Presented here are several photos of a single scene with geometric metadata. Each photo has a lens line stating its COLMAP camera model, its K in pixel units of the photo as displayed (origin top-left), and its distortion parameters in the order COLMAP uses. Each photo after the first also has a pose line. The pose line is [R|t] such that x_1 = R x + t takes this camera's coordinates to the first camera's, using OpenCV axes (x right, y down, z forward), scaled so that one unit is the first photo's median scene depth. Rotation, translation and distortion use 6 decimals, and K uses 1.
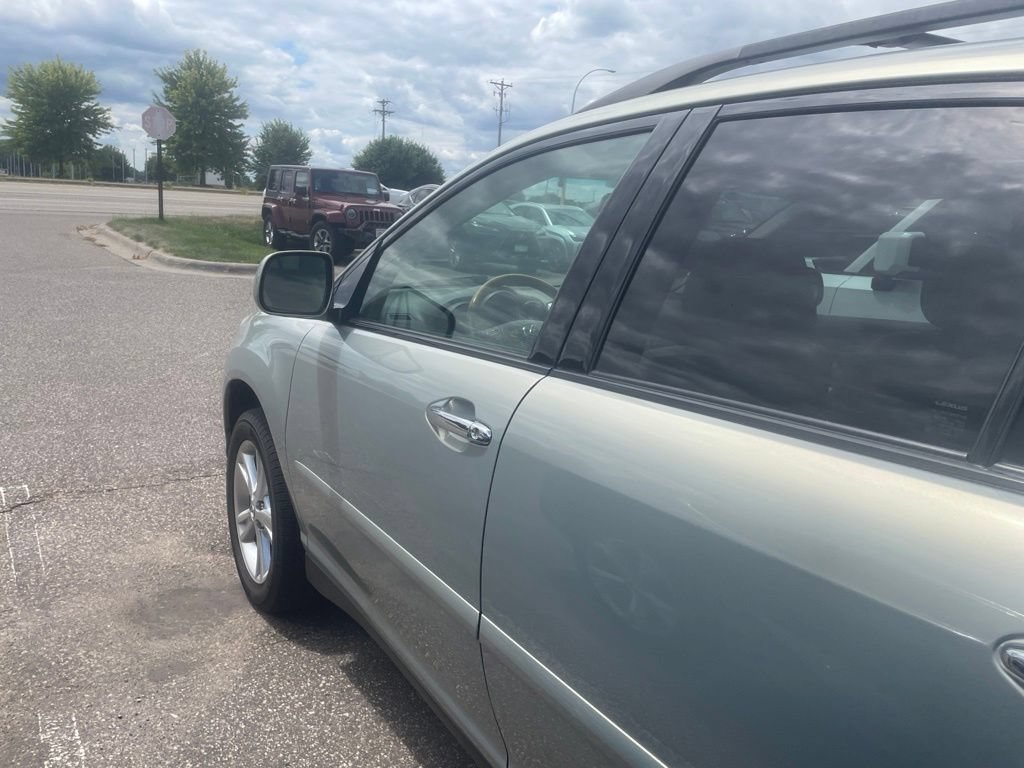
lens RADIAL K [[771.7, 0, 515.7], [0, 771.7, 384.5], [0, 0, 1]] dist [0.086908, -0.113884]
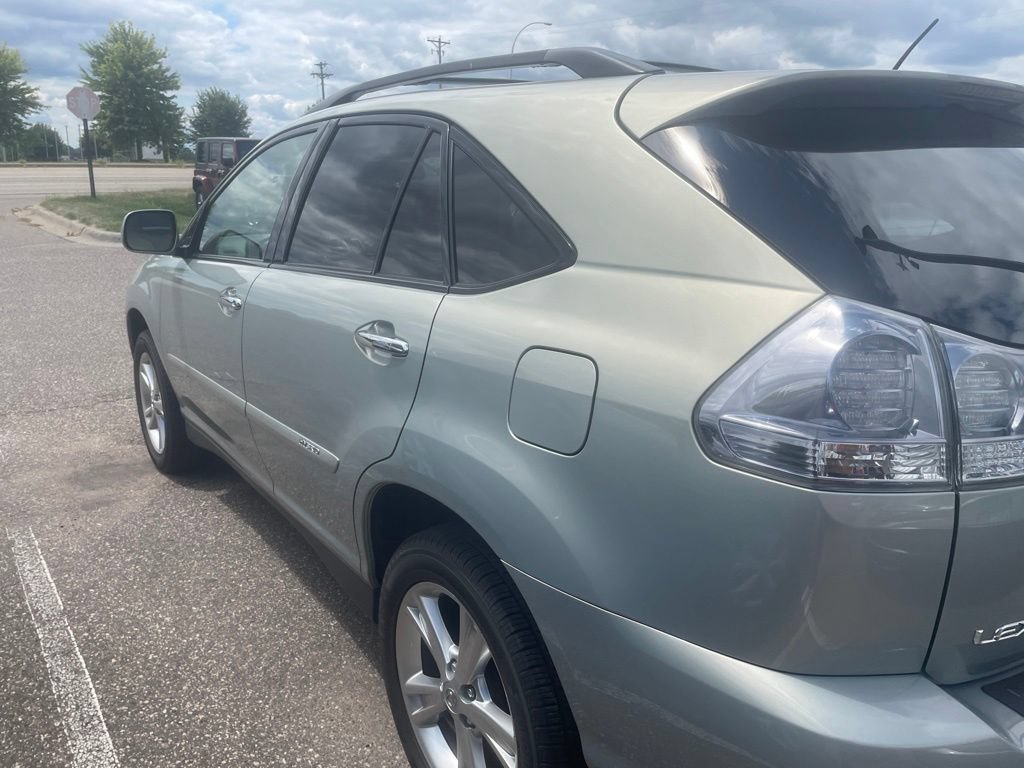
lens RADIAL K [[771.7, 0, 518.5], [0, 771.7, 385.3], [0, 0, 1]] dist [0.086908, -0.113884]
pose [[0.996855, -0.065193, 0.045060, 0.063693], [0.062759, 0.996596, 0.053464, 0.024358], [-0.048392, -0.050468, 0.997553, -0.106377]]
